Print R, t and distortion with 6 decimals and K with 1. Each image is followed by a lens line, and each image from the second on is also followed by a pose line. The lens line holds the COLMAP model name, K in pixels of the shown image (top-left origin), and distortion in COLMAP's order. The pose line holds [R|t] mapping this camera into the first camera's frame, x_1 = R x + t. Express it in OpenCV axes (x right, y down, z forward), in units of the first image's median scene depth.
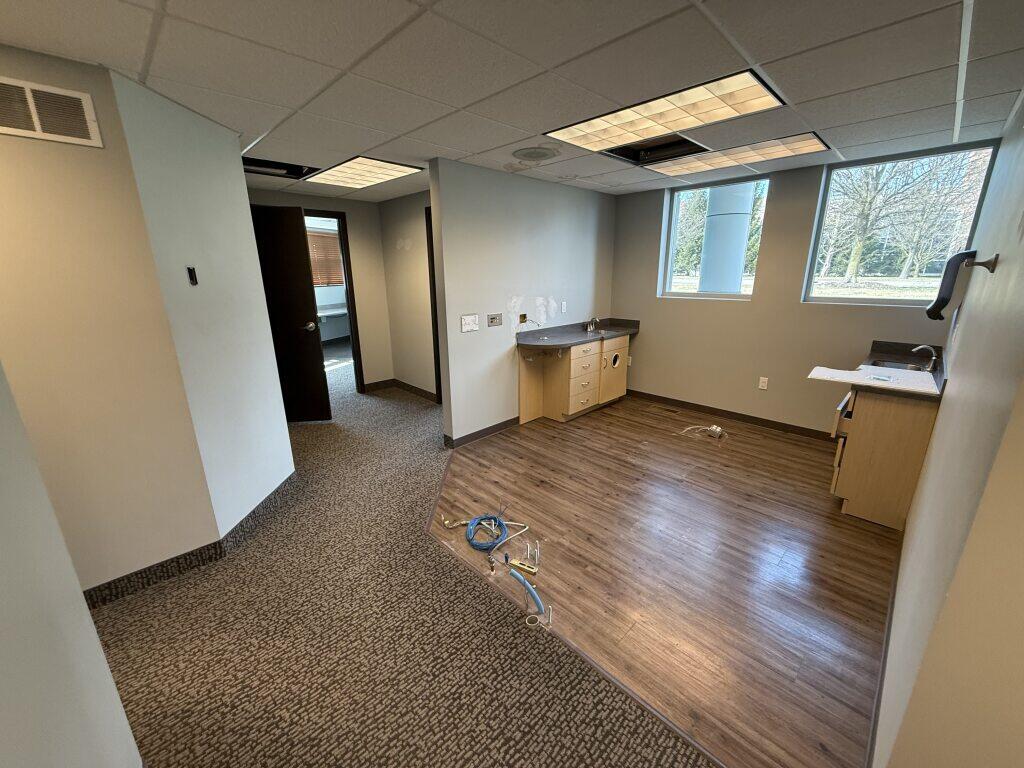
lens RADIAL K [[405.8, 0, 516.5], [0, 405.8, 381.2], [0, 0, 1]] dist [0.013754, -0.000001]
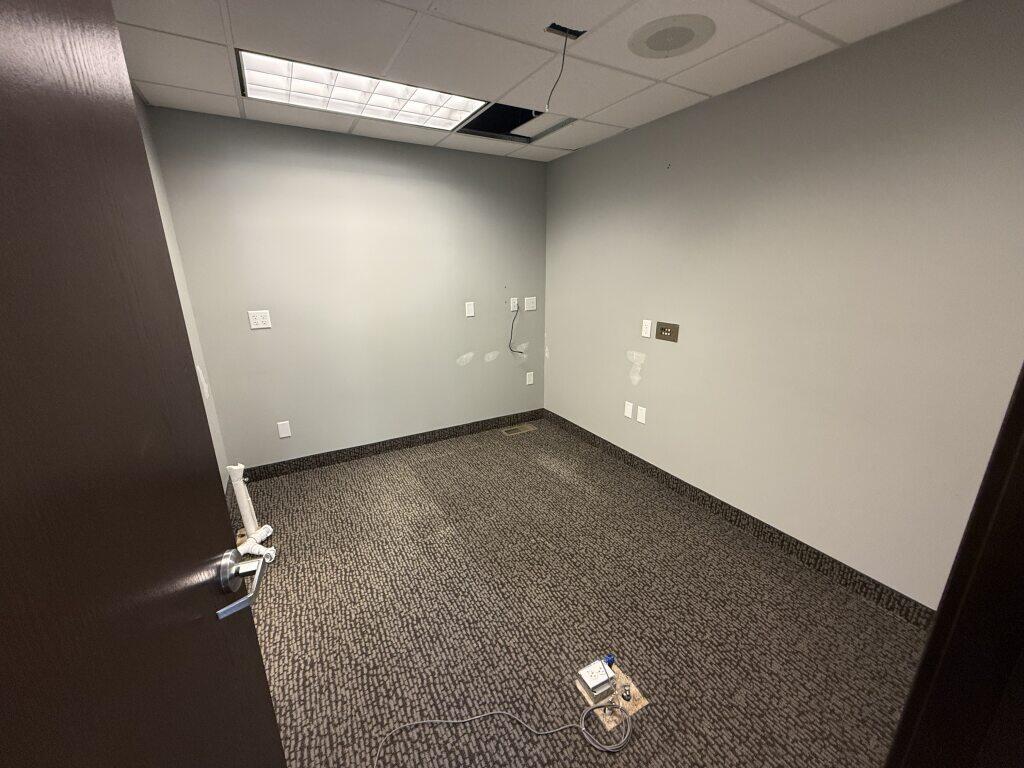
lens RADIAL K [[405.8, 0, 514.1], [0, 405.8, 375.8], [0, 0, 1]] dist [0.013754, -0.000001]
pose [[-0.261085, 0.269737, -0.926864, 0.756679], [-0.245789, 0.909945, 0.334048, -0.200370], [0.933500, 0.315028, -0.171274, 0.715456]]
